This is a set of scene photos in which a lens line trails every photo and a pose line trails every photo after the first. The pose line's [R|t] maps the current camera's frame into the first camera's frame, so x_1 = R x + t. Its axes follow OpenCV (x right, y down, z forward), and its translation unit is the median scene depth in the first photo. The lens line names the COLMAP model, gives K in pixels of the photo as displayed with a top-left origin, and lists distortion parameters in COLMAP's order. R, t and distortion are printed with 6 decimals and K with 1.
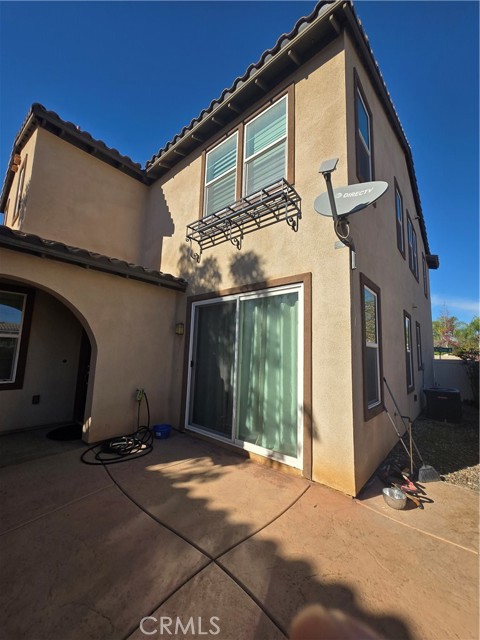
lens RADIAL K [[249.8, 0, 240.6], [0, 249.8, 321.2], [0, 0, 1]] dist [0.000770, 0.000455]
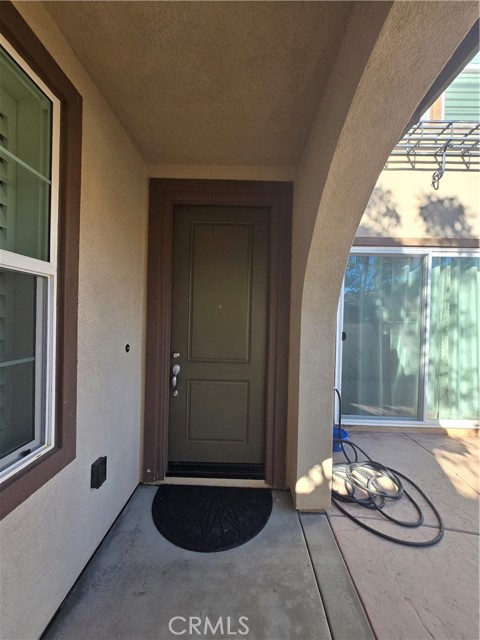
lens RADIAL K [[249.8, 0, 240.6], [0, 249.8, 321.2], [0, 0, 1]] dist [0.000770, 0.000455]
pose [[0.764222, -0.017290, 0.644721, -1.011211], [-0.081247, 0.989096, 0.122831, 0.076351], [-0.639815, -0.146252, 0.754485, 0.765938]]
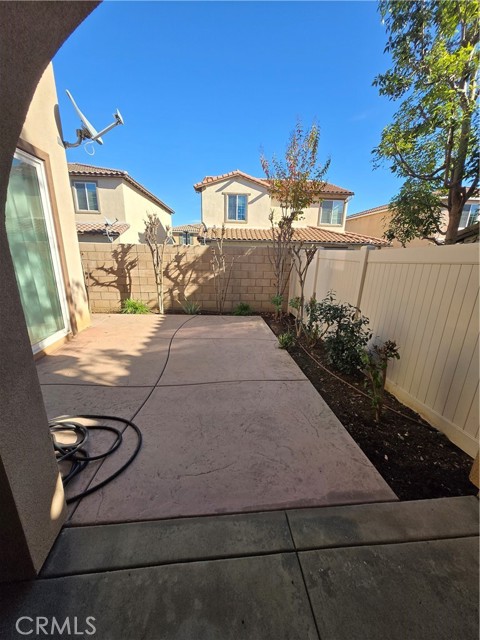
lens RADIAL K [[249.8, 0, 240.6], [0, 249.8, 321.2], [0, 0, 1]] dist [0.000770, 0.000455]
pose [[-0.735916, -0.230928, 0.636474, -0.898534], [-0.126626, 0.970394, 0.205672, 0.130175], [-0.665127, 0.070764, -0.743370, 1.044519]]
